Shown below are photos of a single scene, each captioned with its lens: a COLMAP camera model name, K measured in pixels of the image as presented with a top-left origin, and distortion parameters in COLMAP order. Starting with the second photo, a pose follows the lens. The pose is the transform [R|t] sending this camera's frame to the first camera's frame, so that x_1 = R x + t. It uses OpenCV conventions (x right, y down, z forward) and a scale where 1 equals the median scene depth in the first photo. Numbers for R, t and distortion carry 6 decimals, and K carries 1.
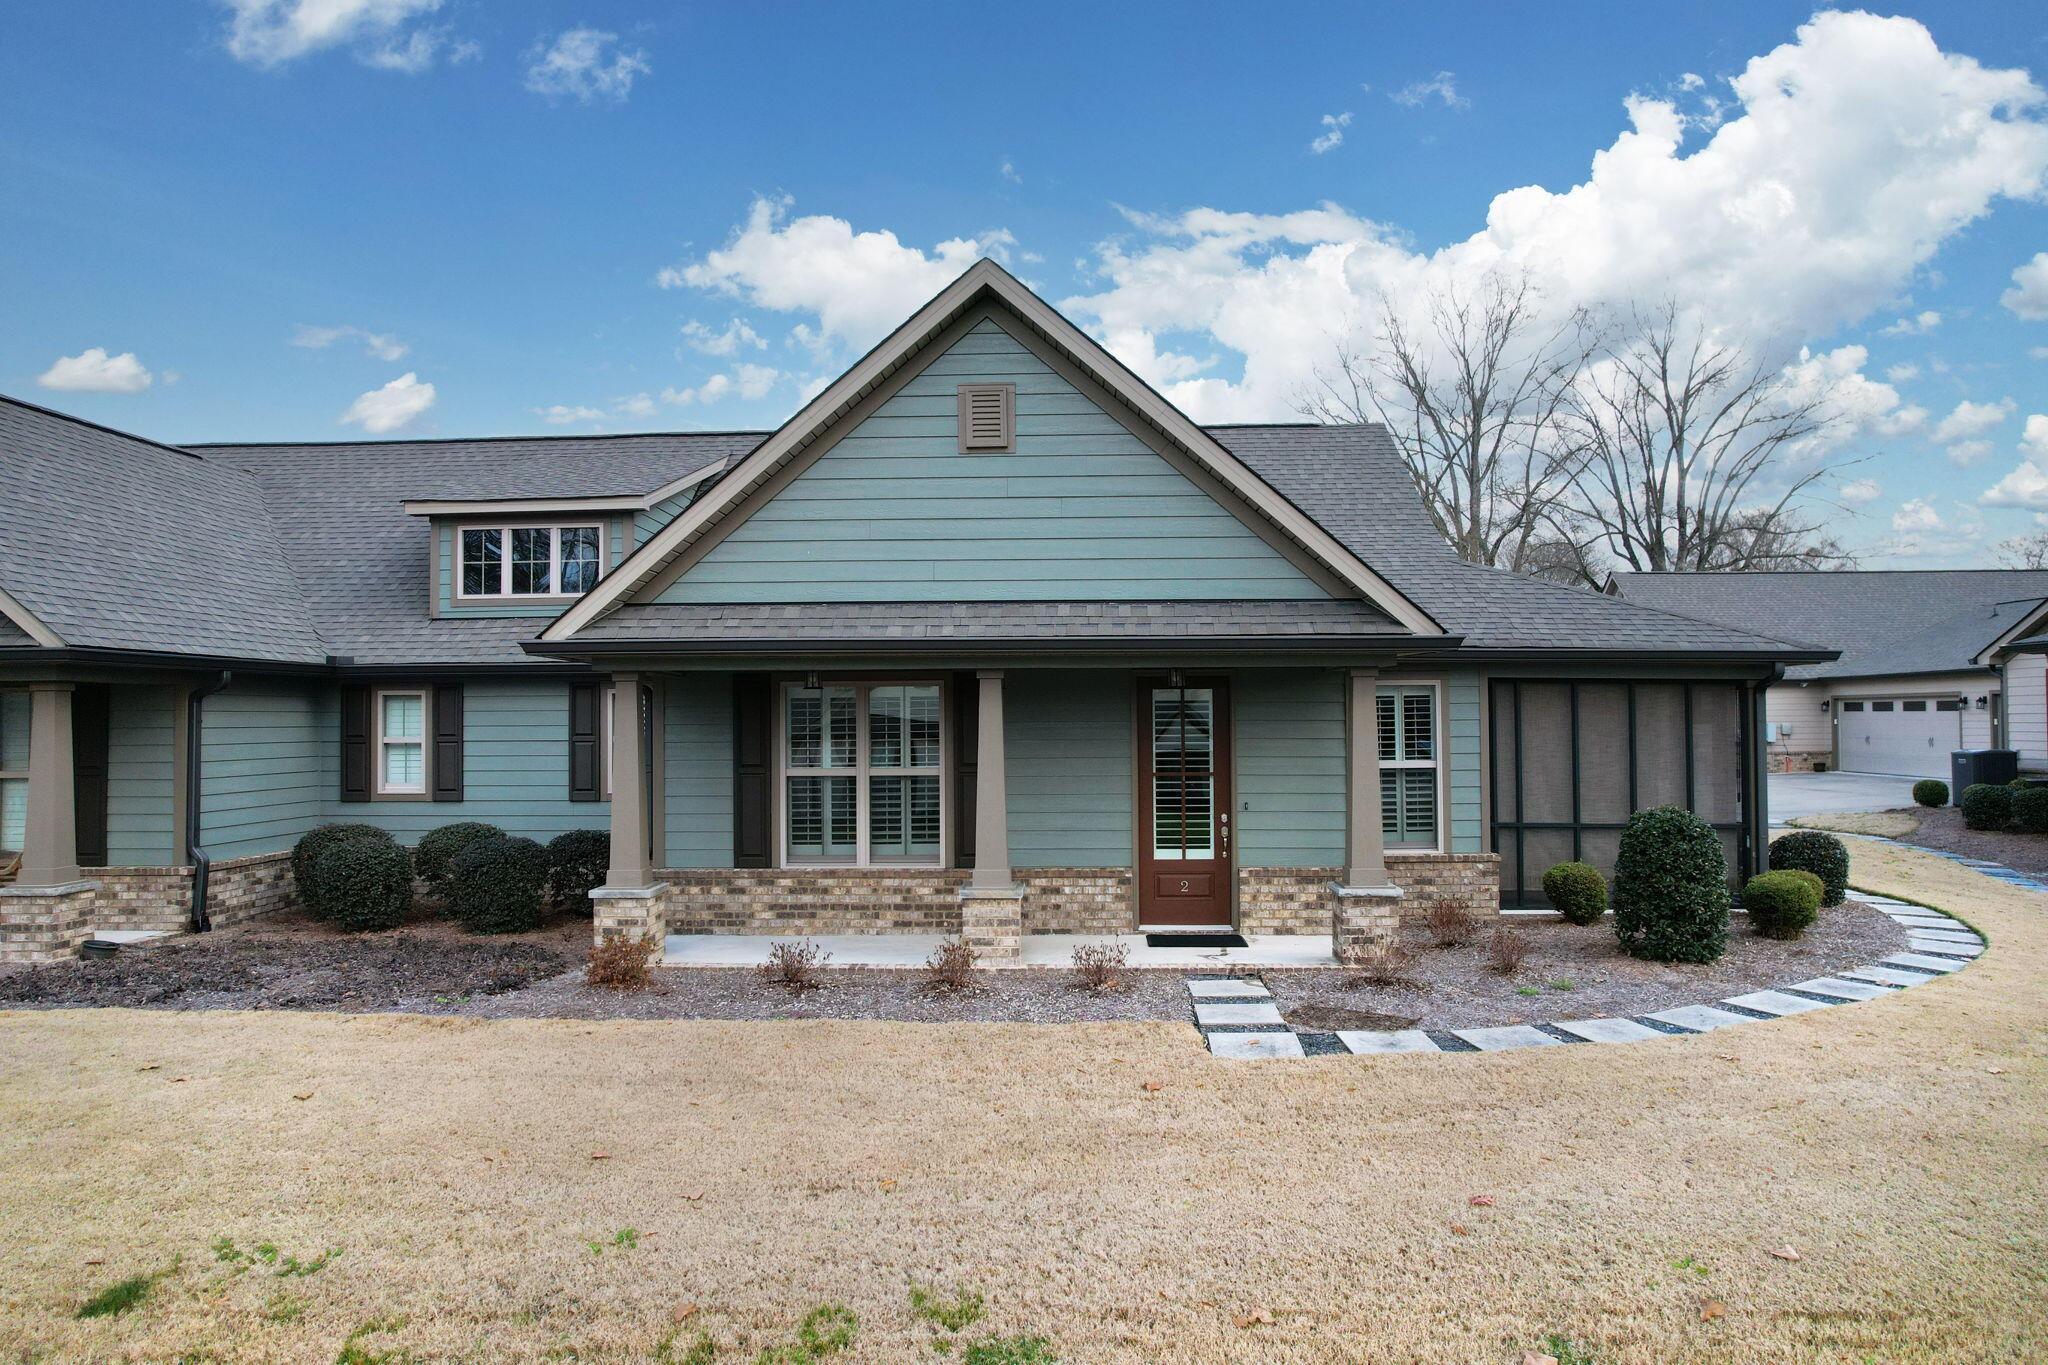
lens RADIAL K [[1268.4, 0, 1020.3], [0, 1268.4, 679.6], [0, 0, 1]] dist [-0.030831, -0.000346]
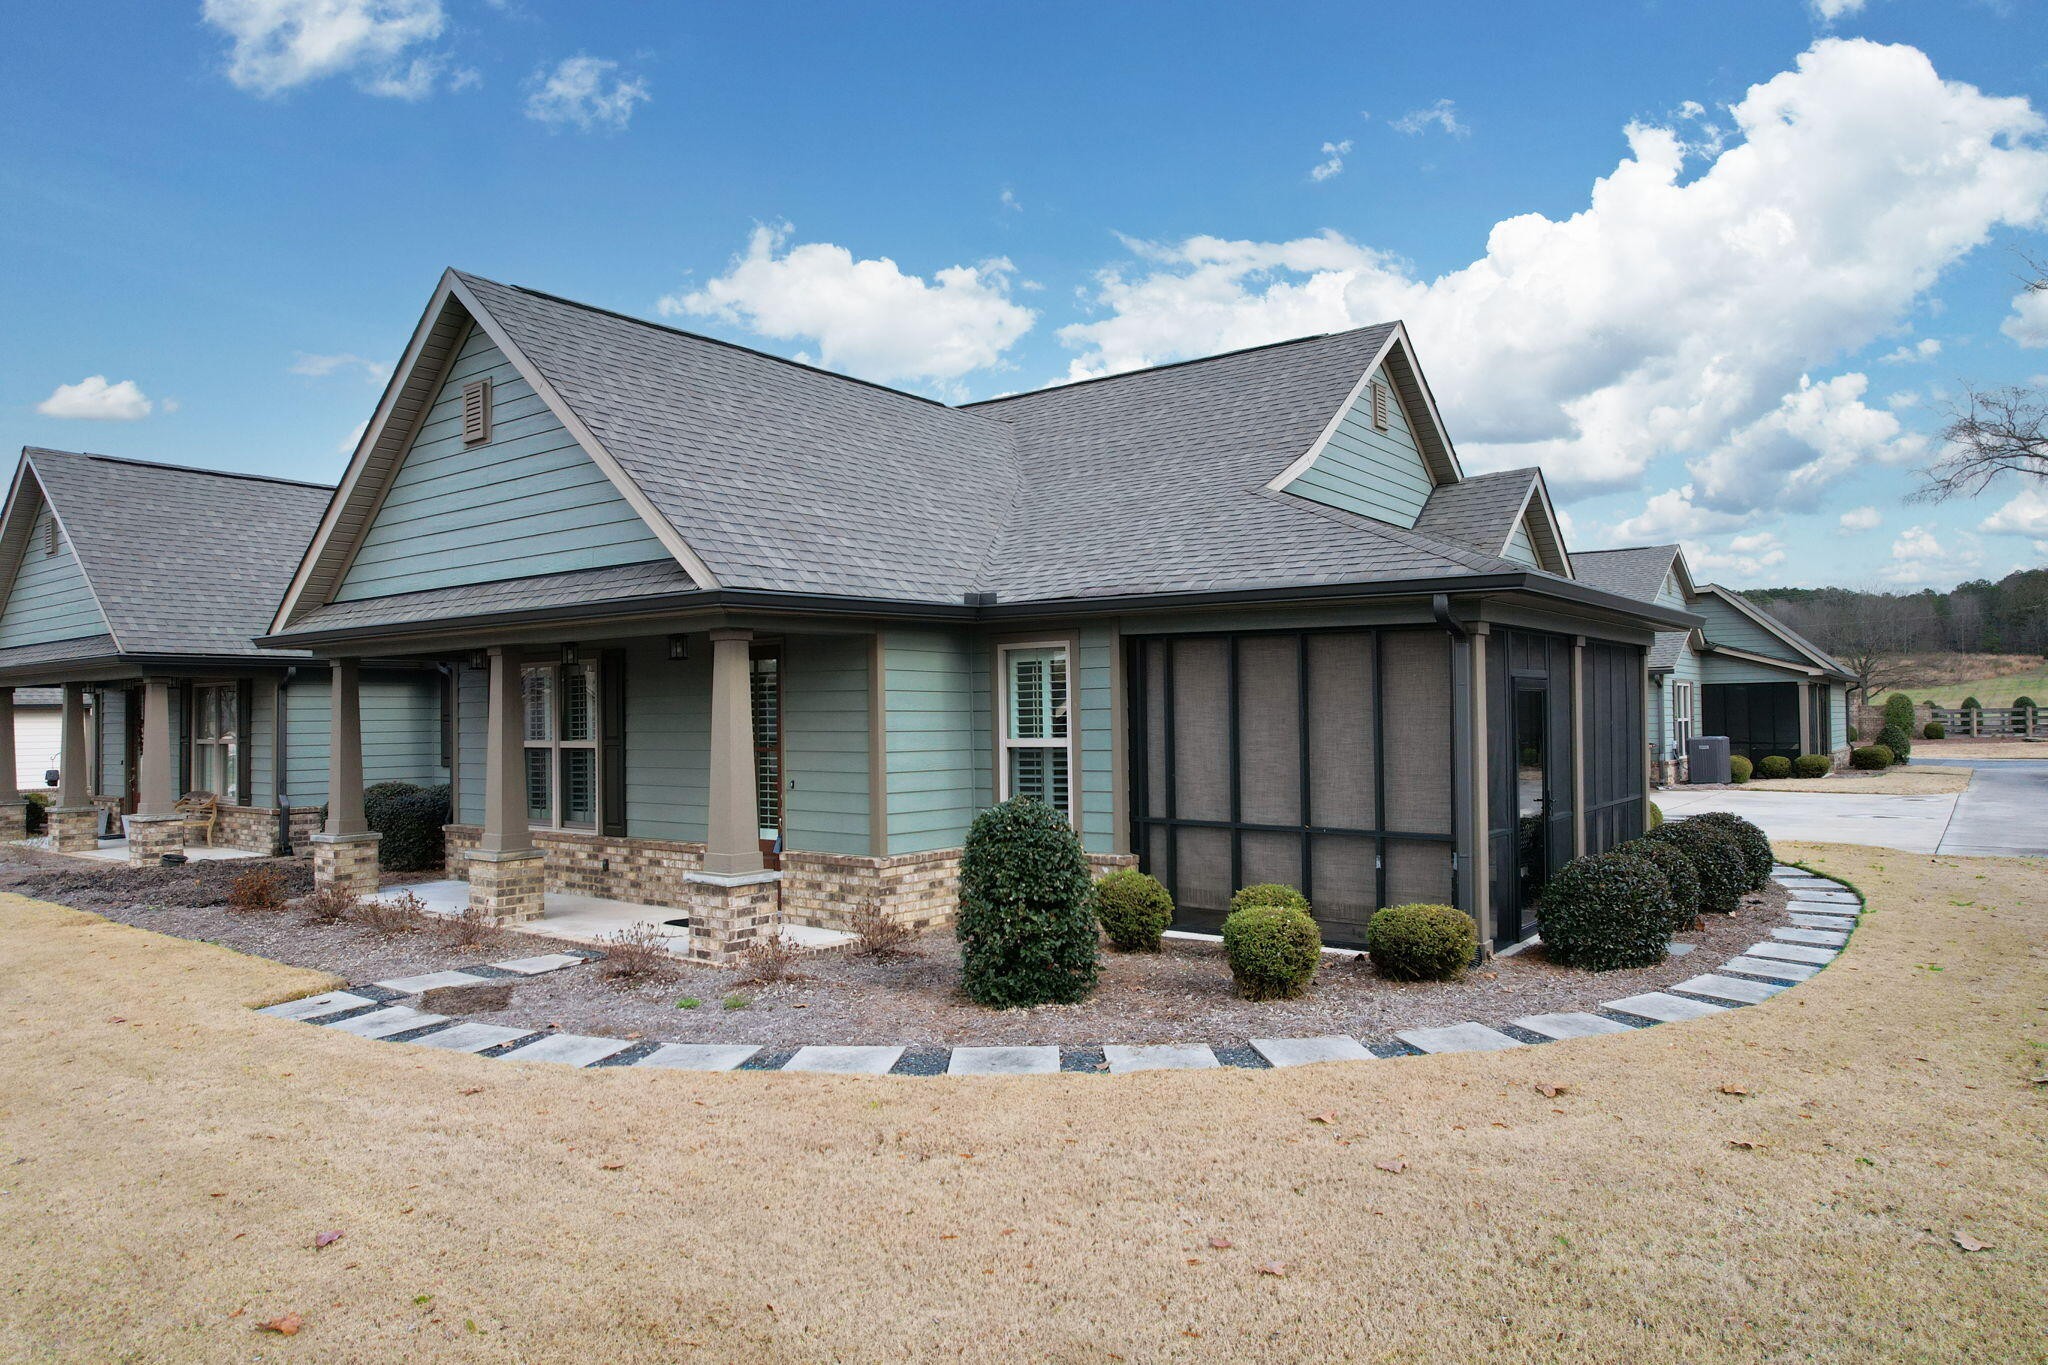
lens RADIAL K [[1268.4, 0, 1023.0], [0, 1268.4, 693.0], [0, 0, 1]] dist [-0.030831, -0.000346]
pose [[0.826884, -0.013463, -0.562212, 0.840688], [0.025891, 0.999565, 0.014145, 0.024105], [0.561777, -0.026252, 0.826872, 0.331215]]
